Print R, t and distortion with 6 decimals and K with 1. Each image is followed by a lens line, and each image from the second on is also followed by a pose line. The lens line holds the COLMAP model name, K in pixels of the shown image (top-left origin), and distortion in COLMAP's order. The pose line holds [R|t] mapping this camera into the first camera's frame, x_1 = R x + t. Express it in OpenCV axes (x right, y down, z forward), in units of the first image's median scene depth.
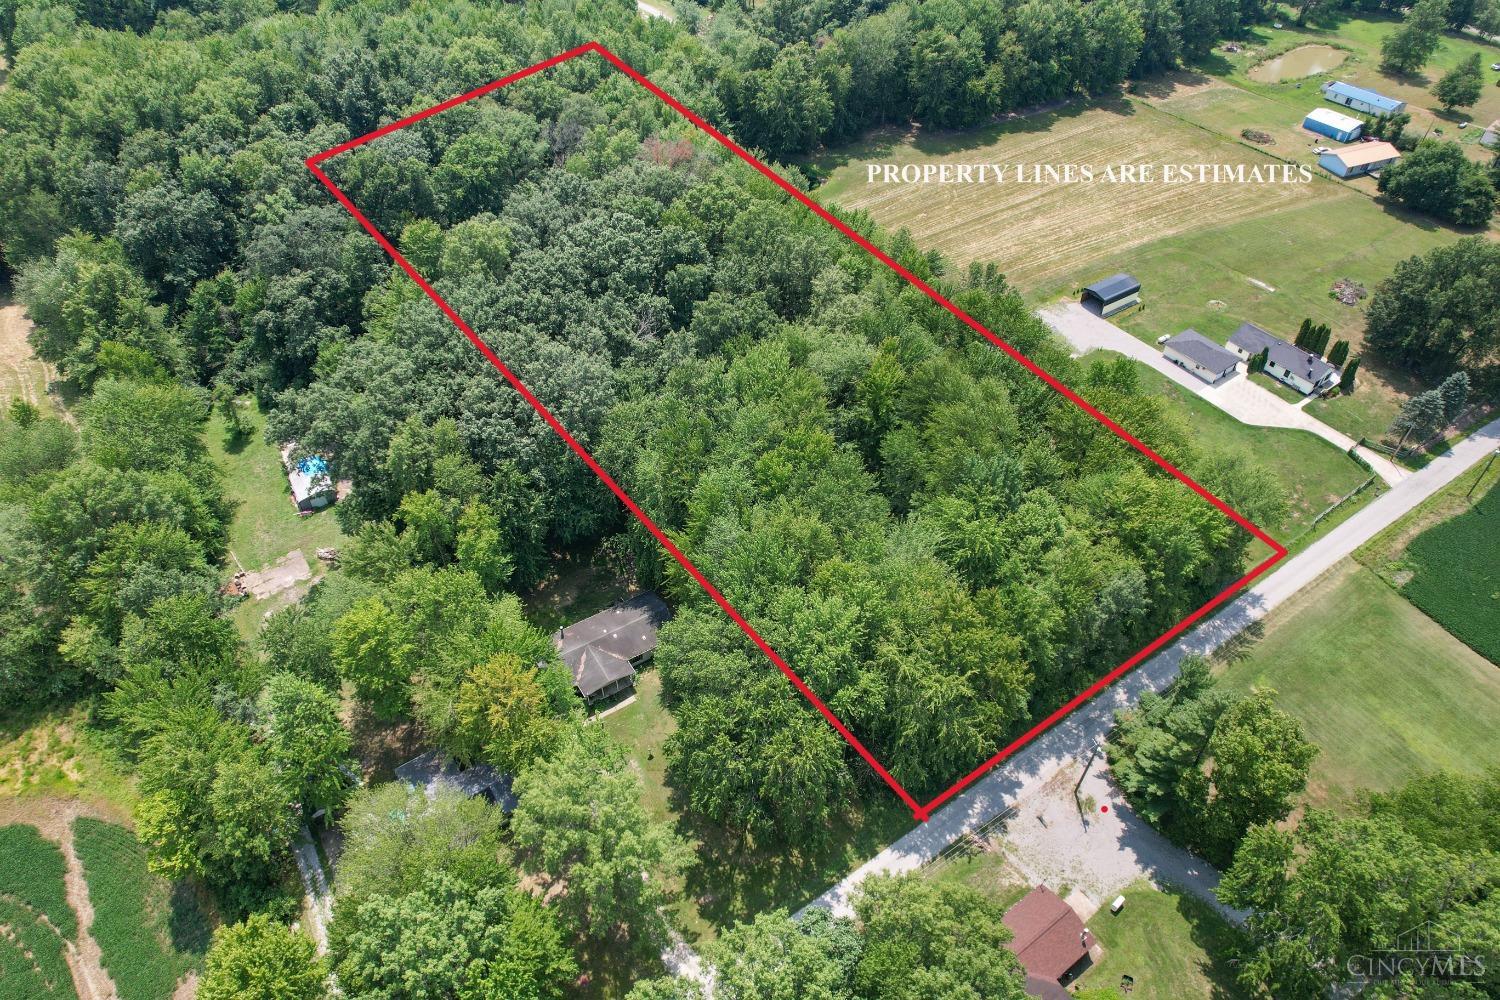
lens RADIAL K [[955.5, 0, 745.5], [0, 955.5, 496.8], [0, 0, 1]] dist [-0.083744, 0.077556]
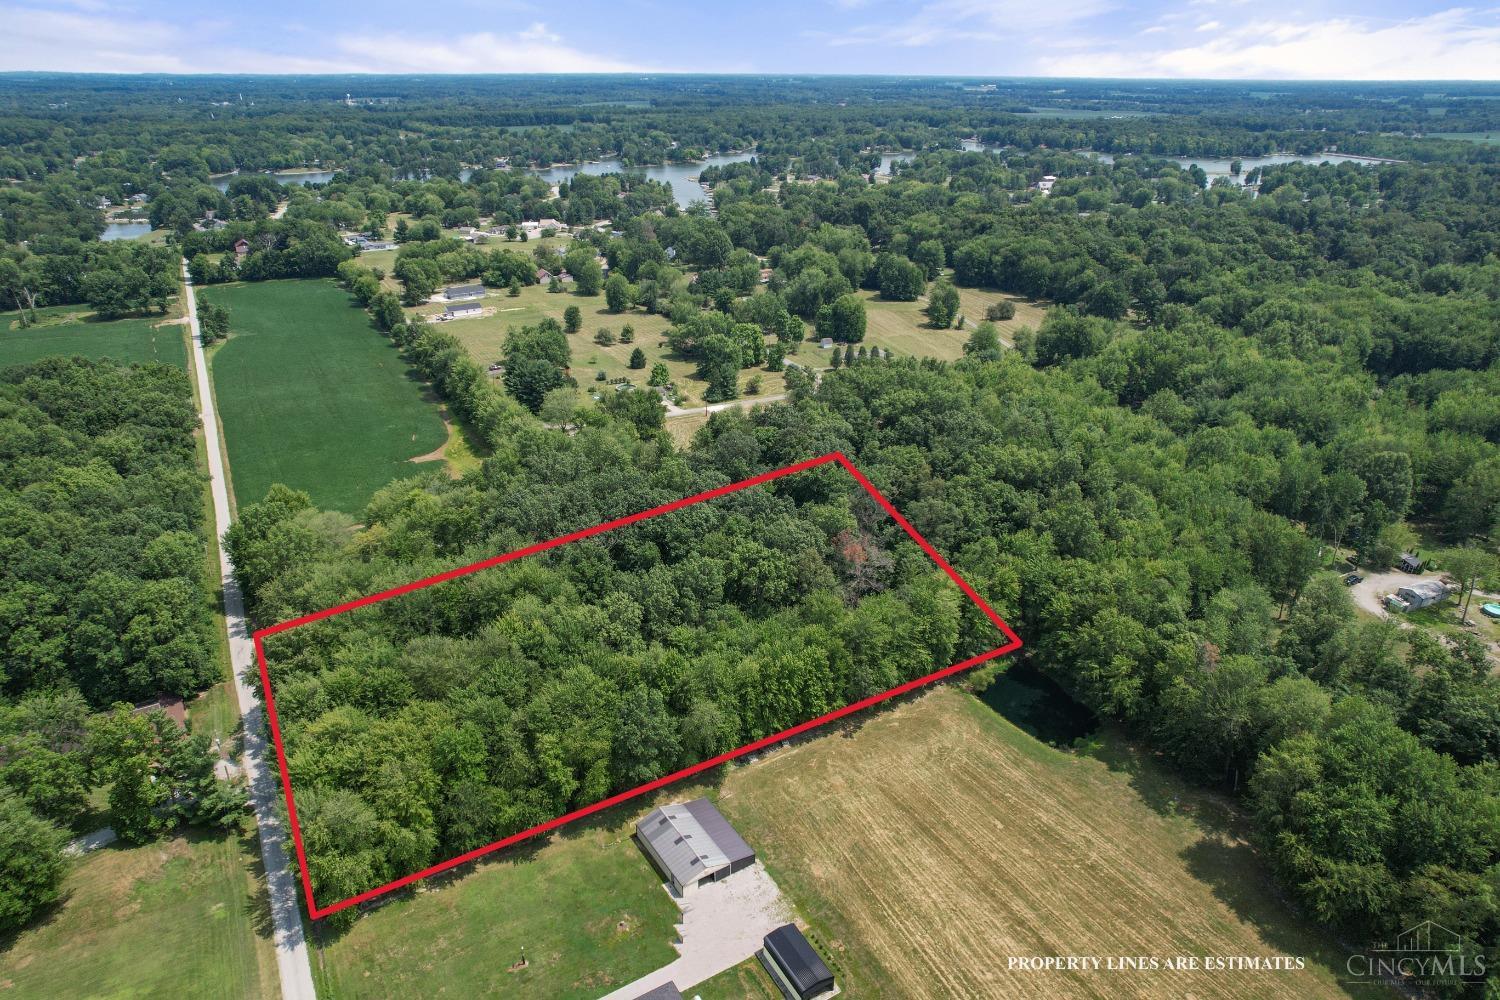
lens RADIAL K [[955.5, 0, 745.5], [0, 955.5, 496.8], [0, 0, 1]] dist [-0.083744, 0.077556]
pose [[-0.068685, 0.406808, -0.910928, 1.188391], [-0.701759, 0.629295, 0.333948, -0.864966], [0.709096, 0.662189, 0.242258, 0.722940]]
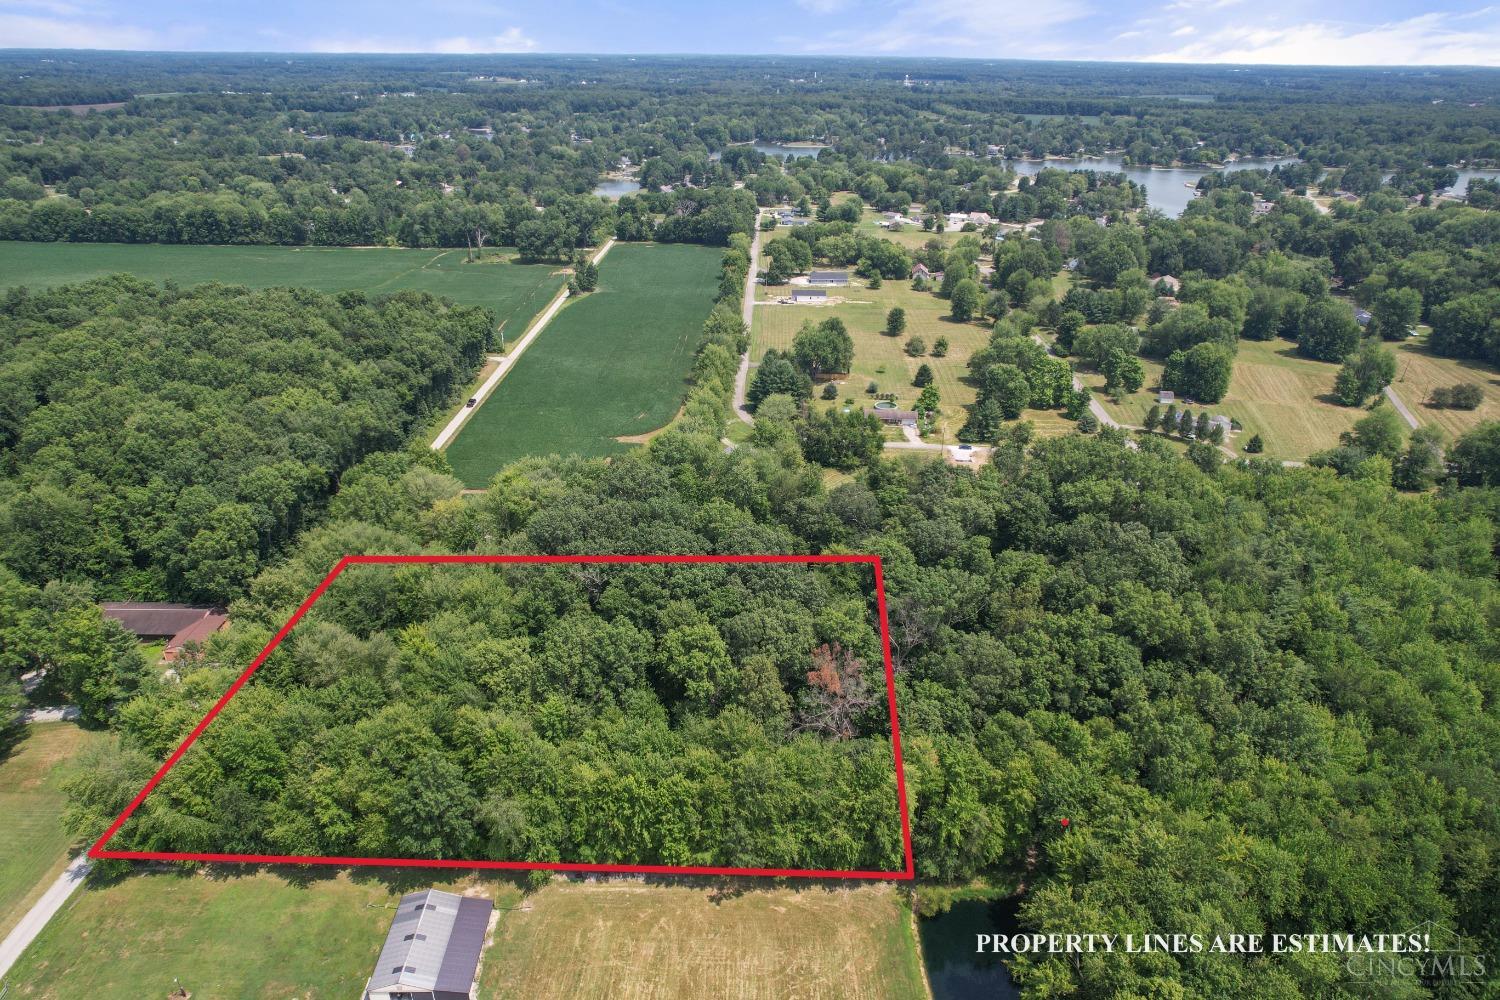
lens RADIAL K [[955.5, 0, 745.5], [0, 955.5, 496.8], [0, 0, 1]] dist [-0.083744, 0.077556]
pose [[-0.579842, 0.339074, -0.740819, 0.707267], [-0.579155, 0.467990, 0.667506, -1.228357], [0.573029, 0.816097, -0.074984, 1.100725]]
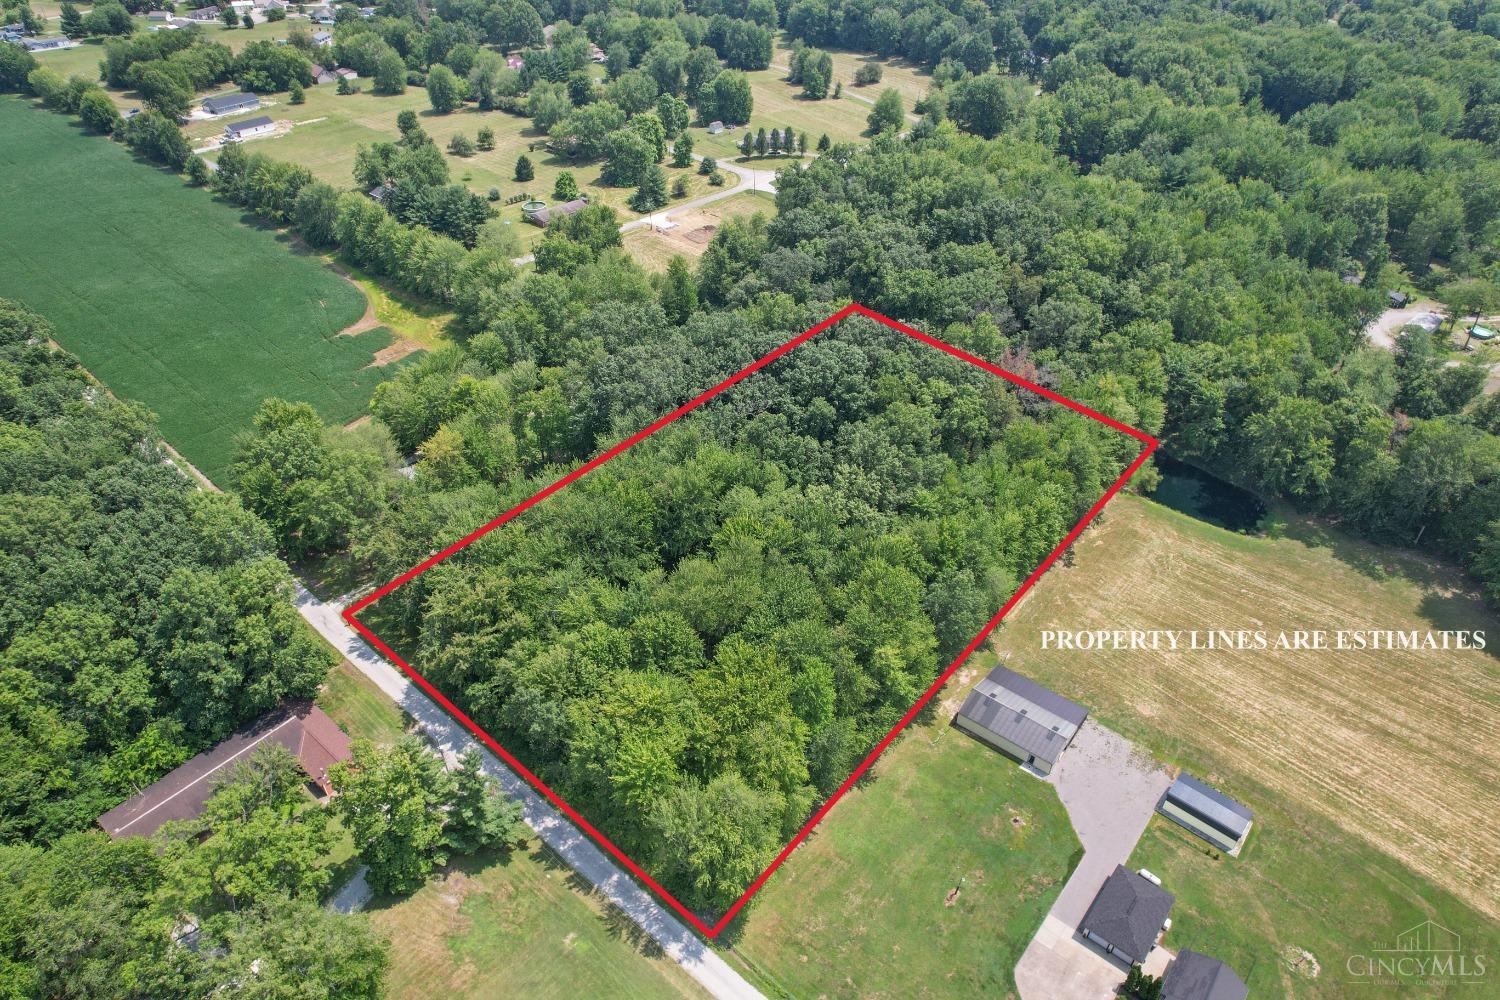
lens RADIAL K [[955.5, 0, 745.5], [0, 955.5, 496.8], [0, 0, 1]] dist [-0.083744, 0.077556]
pose [[0.252776, 0.584111, -0.771310, 0.935316], [-0.680500, 0.674024, 0.287421, -0.450111], [0.687767, 0.452223, 0.567865, 0.298430]]
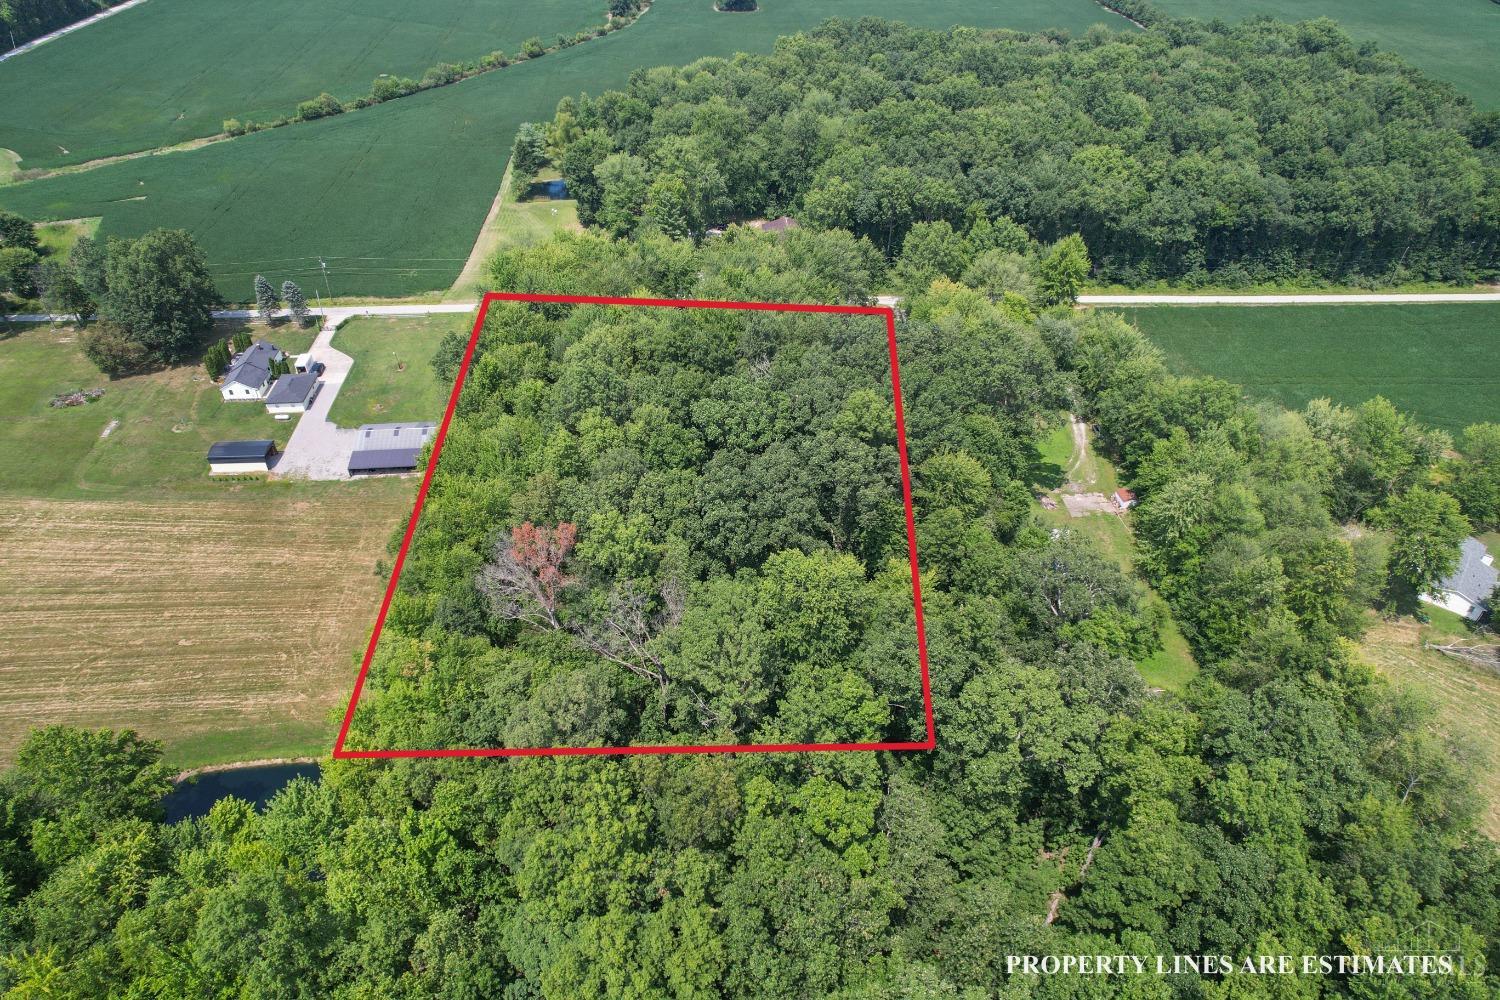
lens RADIAL K [[955.5, 0, 745.5], [0, 955.5, 496.8], [0, 0, 1]] dist [-0.083744, 0.077556]
pose [[-0.858951, -0.316051, 0.402883, -0.581744], [0.352127, 0.206652, 0.912853, -1.168459], [-0.371765, 0.925963, -0.066214, 1.193803]]
